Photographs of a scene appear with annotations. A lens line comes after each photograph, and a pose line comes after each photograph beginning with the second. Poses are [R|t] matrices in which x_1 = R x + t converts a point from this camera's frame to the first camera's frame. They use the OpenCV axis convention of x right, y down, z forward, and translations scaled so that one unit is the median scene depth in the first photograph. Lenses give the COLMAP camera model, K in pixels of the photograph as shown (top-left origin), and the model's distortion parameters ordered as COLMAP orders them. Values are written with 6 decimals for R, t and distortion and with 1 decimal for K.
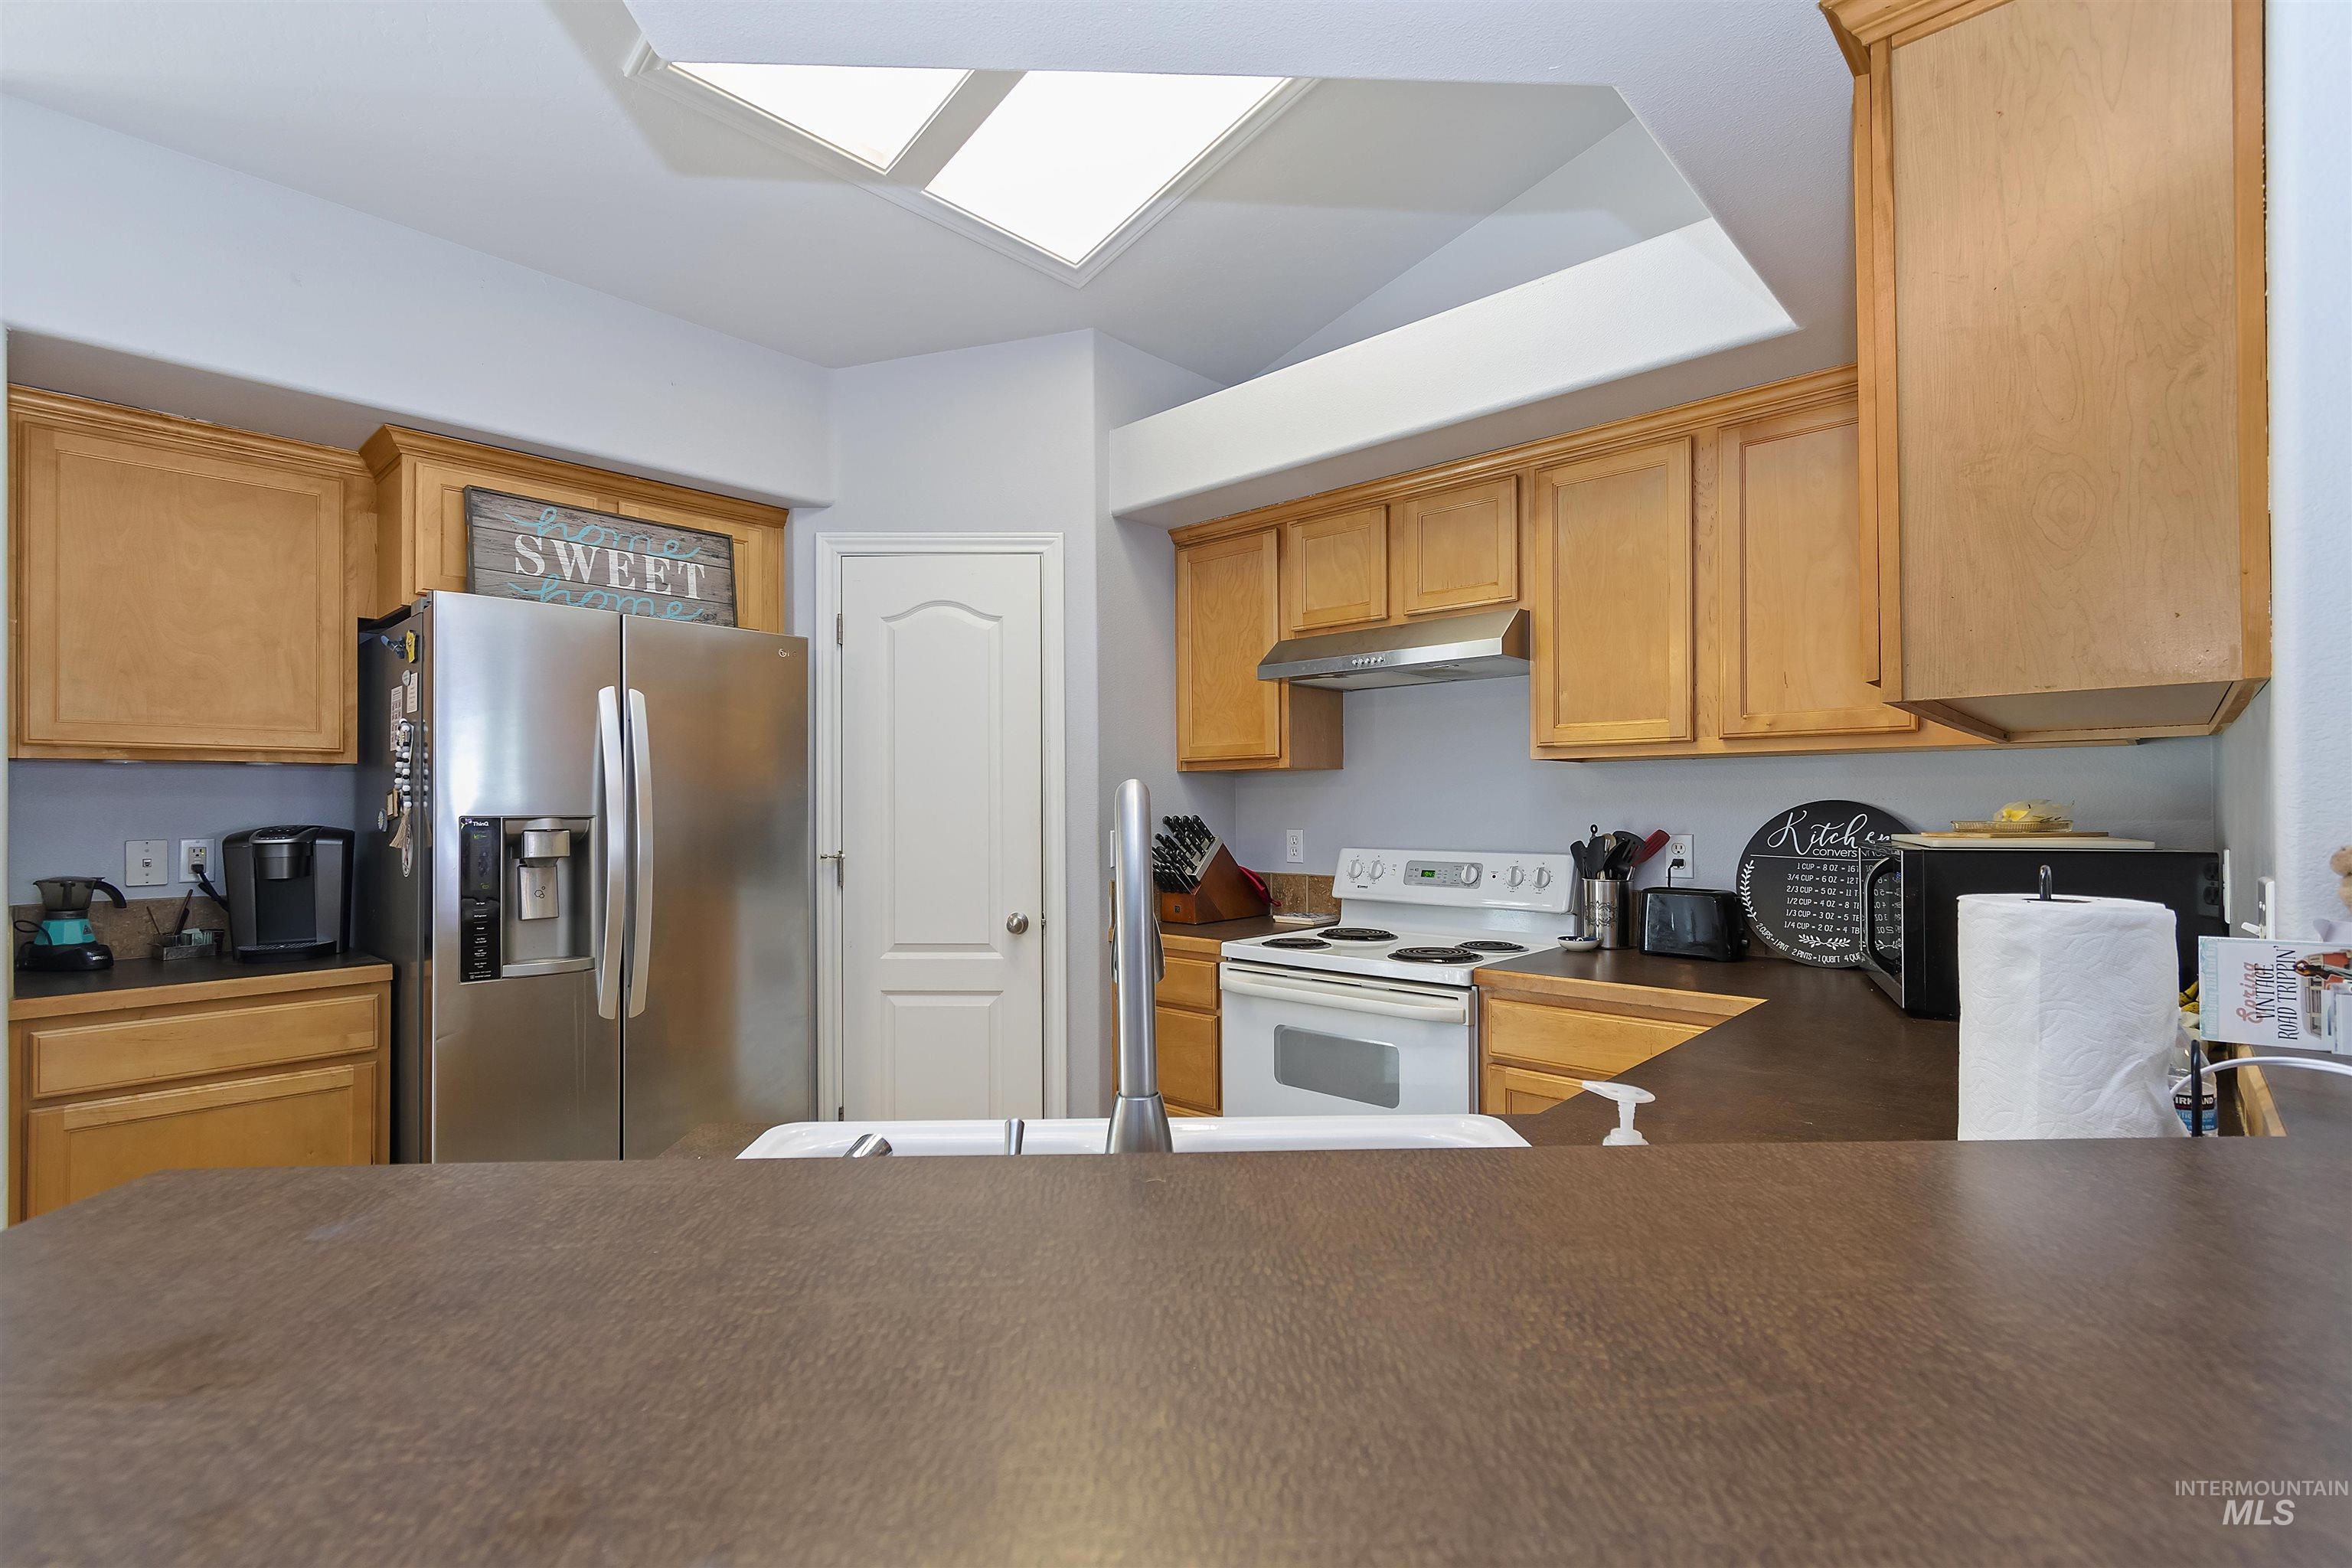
lens RADIAL K [[1039.2, 0, 1193.2], [0, 1039.2, 798.8], [0, 0, 1]] dist [-0.000306, -0.000830]
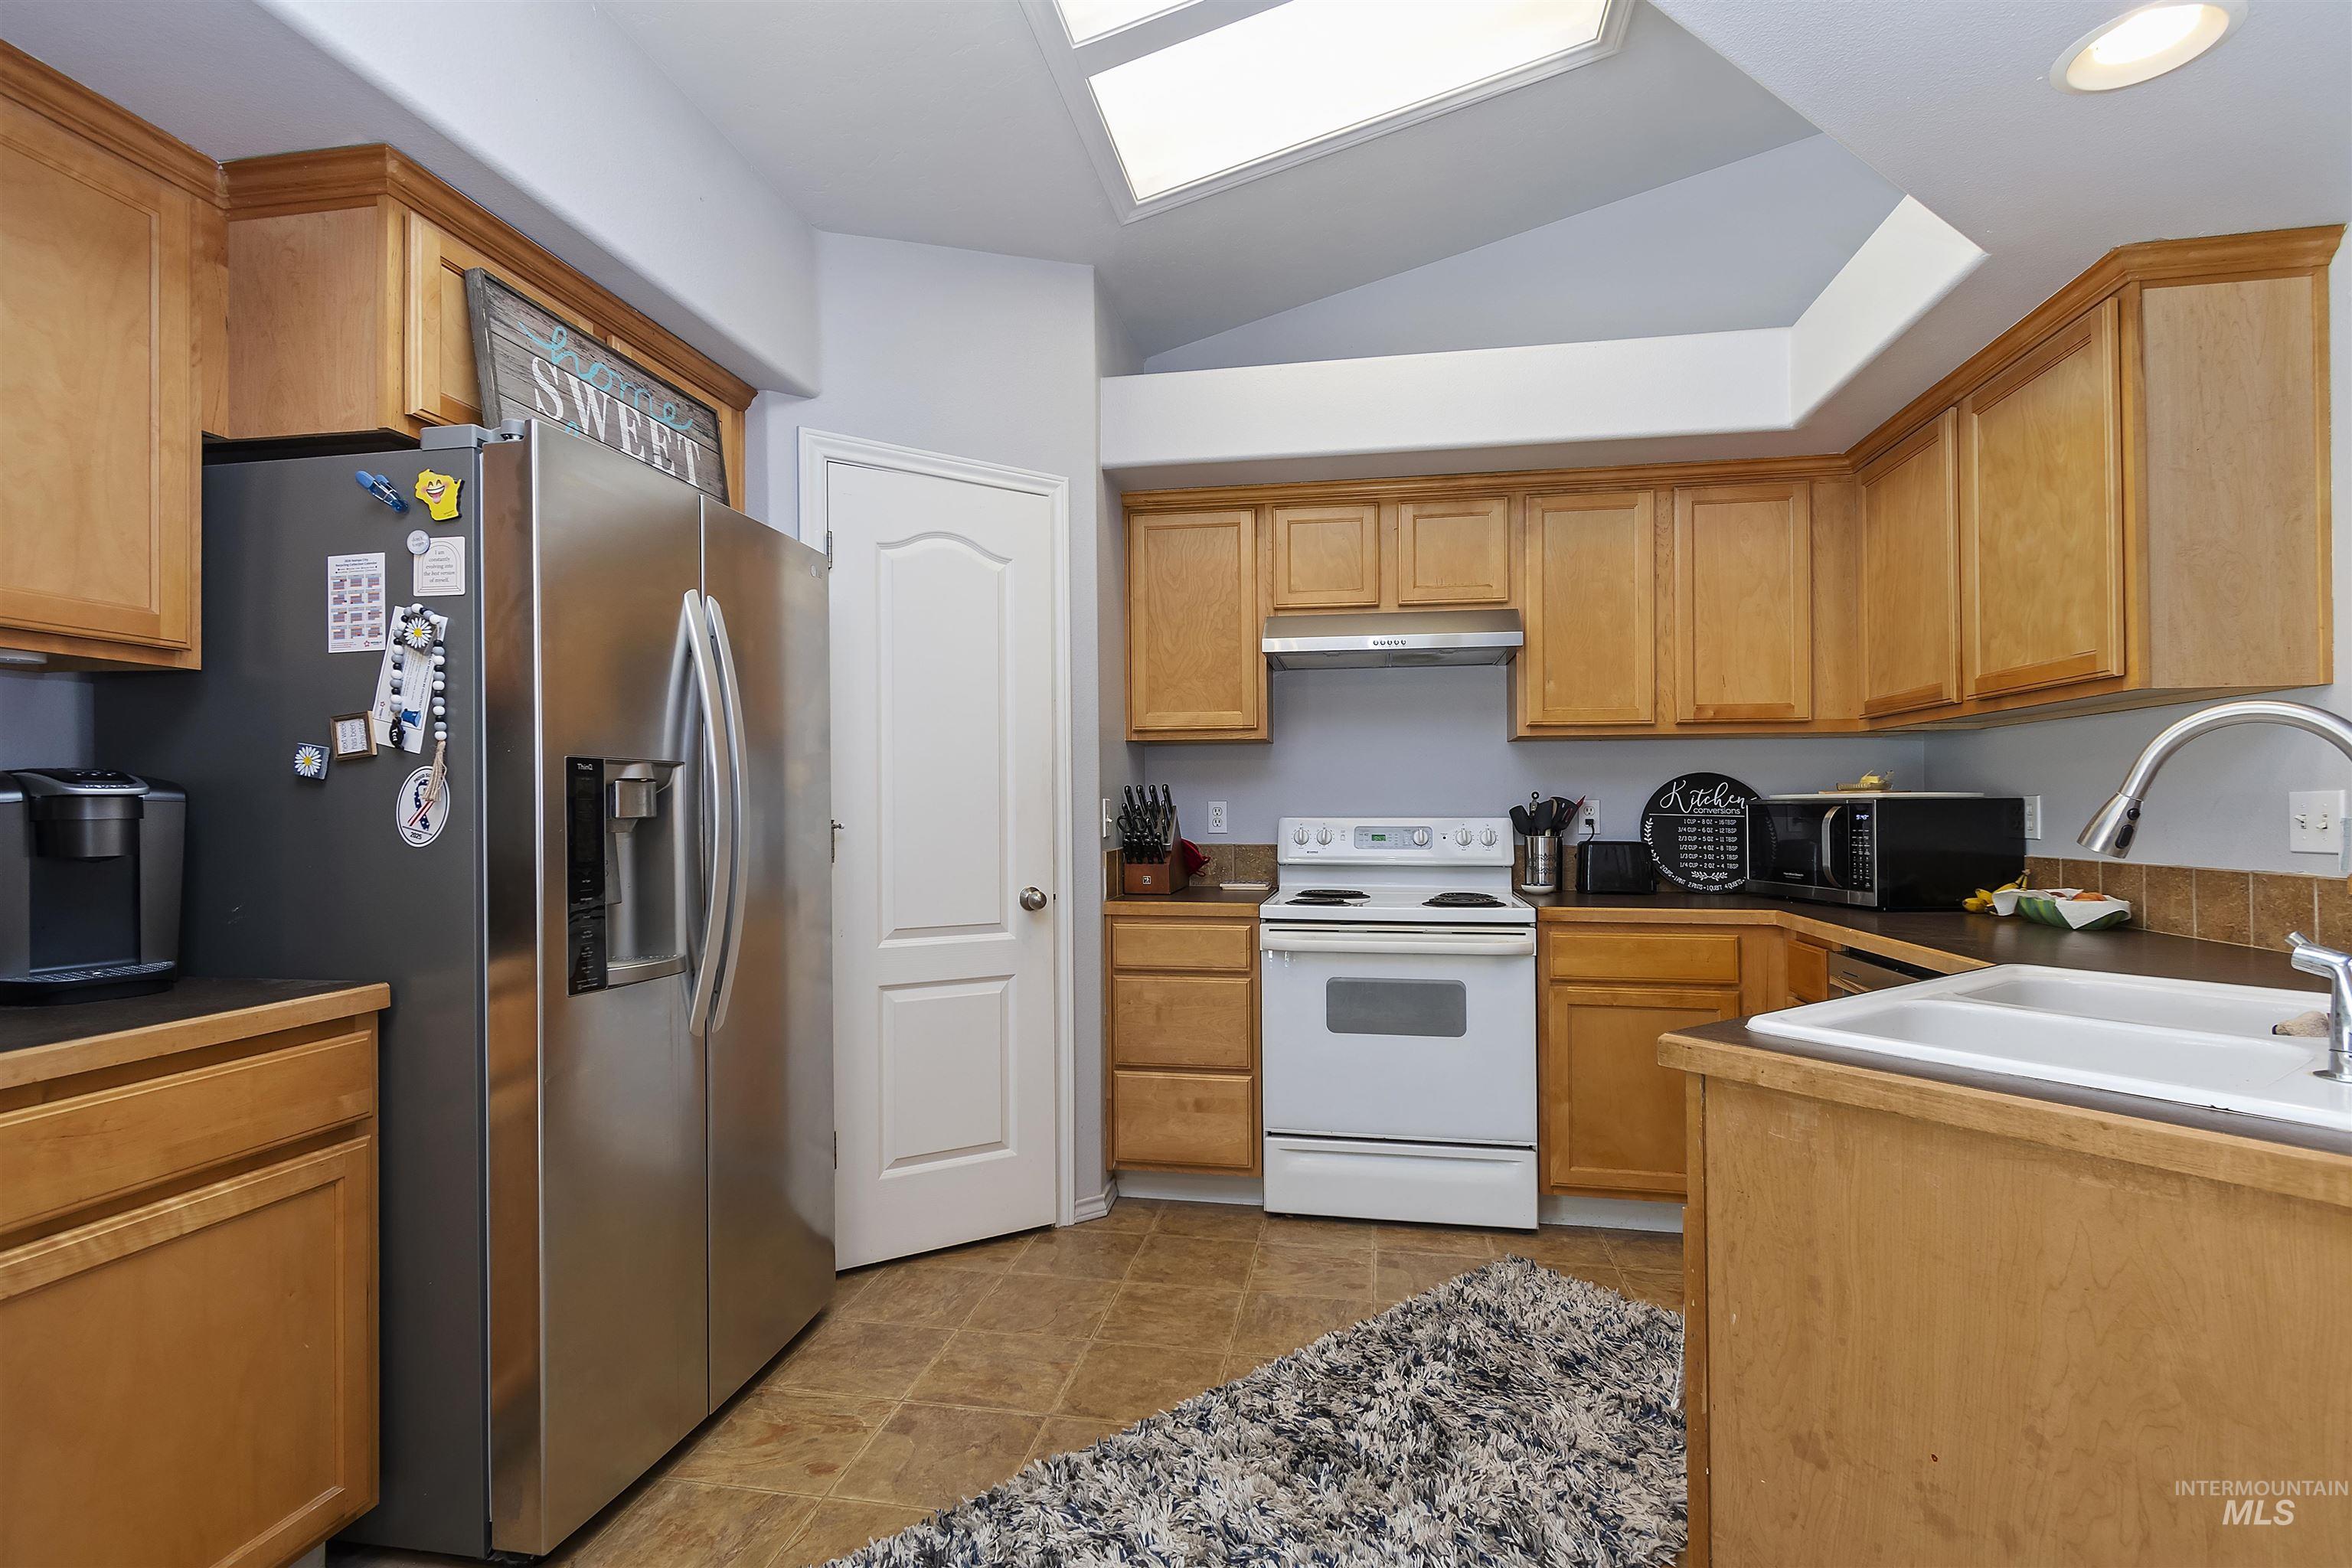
lens RADIAL K [[1062.1, 0, 1185.8], [0, 1062.1, 801.7], [0, 0, 1]] dist [0.000040, -0.000619]
pose [[0.848445, 0.004959, 0.529261, -0.657795], [-0.005978, 0.999982, 0.000213, 0.040820], [-0.529250, -0.003344, 0.848459, 0.167334]]
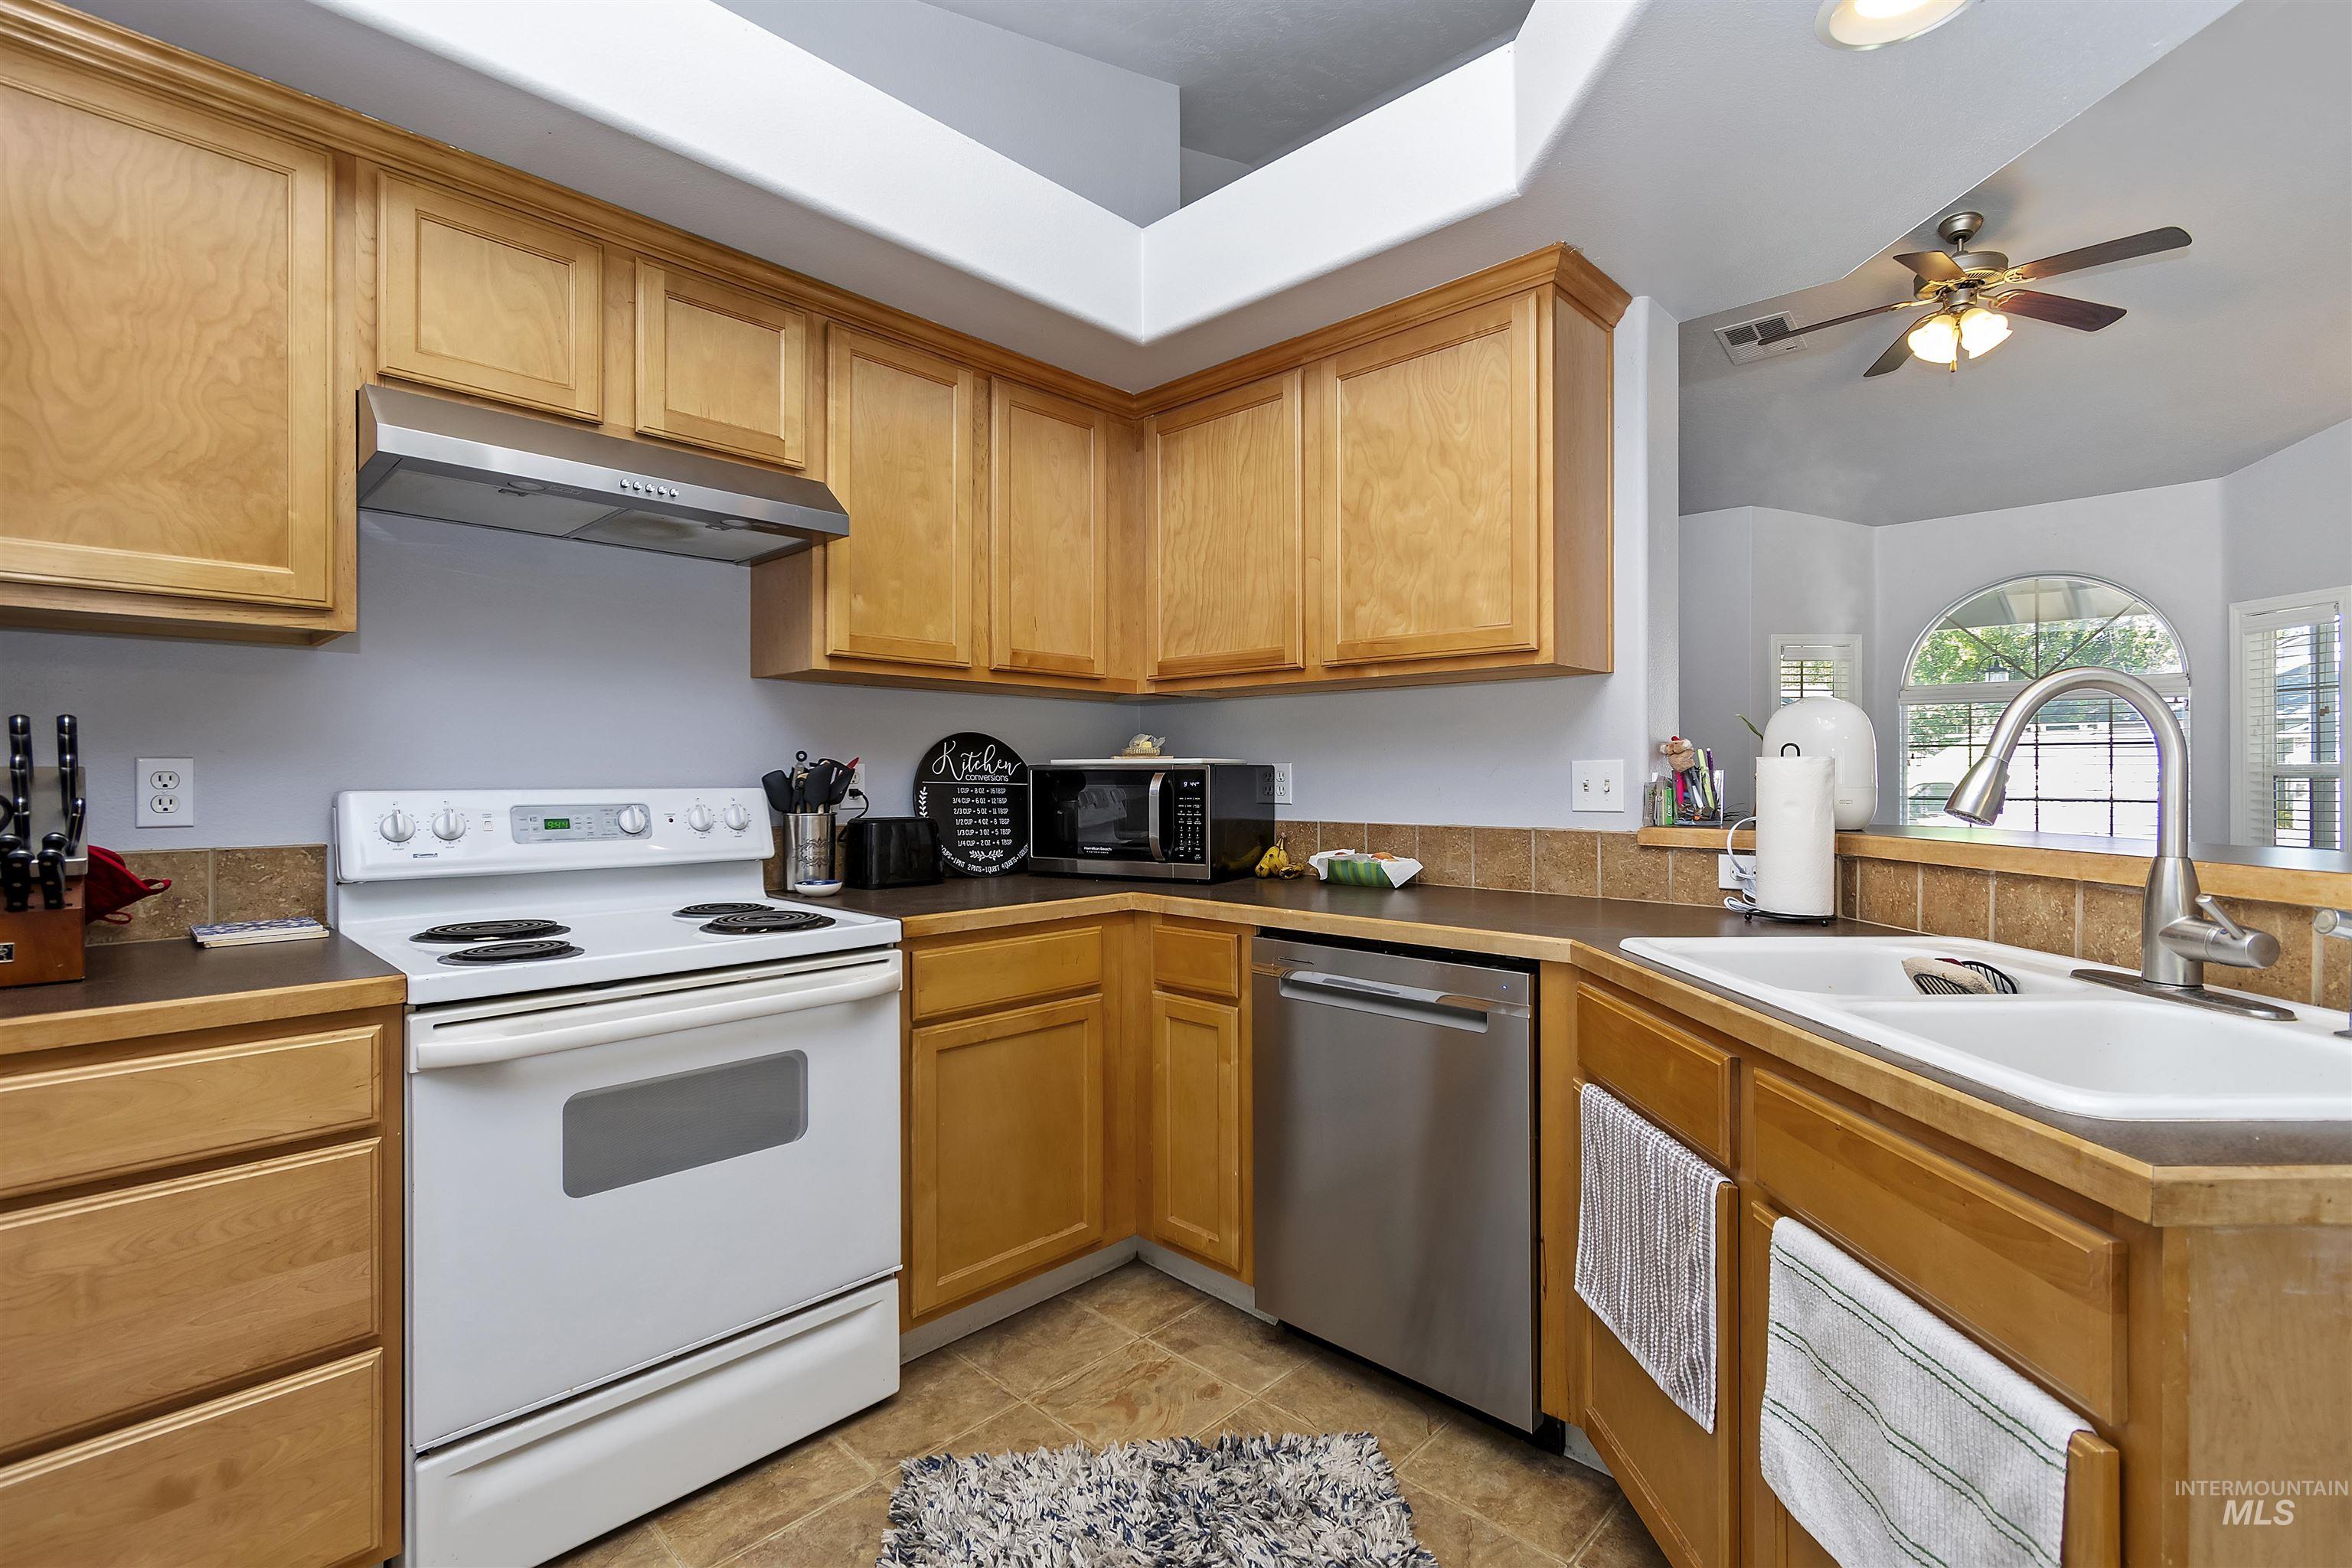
lens RADIAL K [[1040.6, 0, 1158.3], [0, 1040.6, 769.3], [0, 0, 1]] dist [-0.000168, -0.000112]
pose [[0.043226, 0.008327, 0.999031, -0.493667], [-0.009324, 0.999925, -0.007931, 0.046415], [-0.999022, -0.008972, 0.043300, 0.701779]]
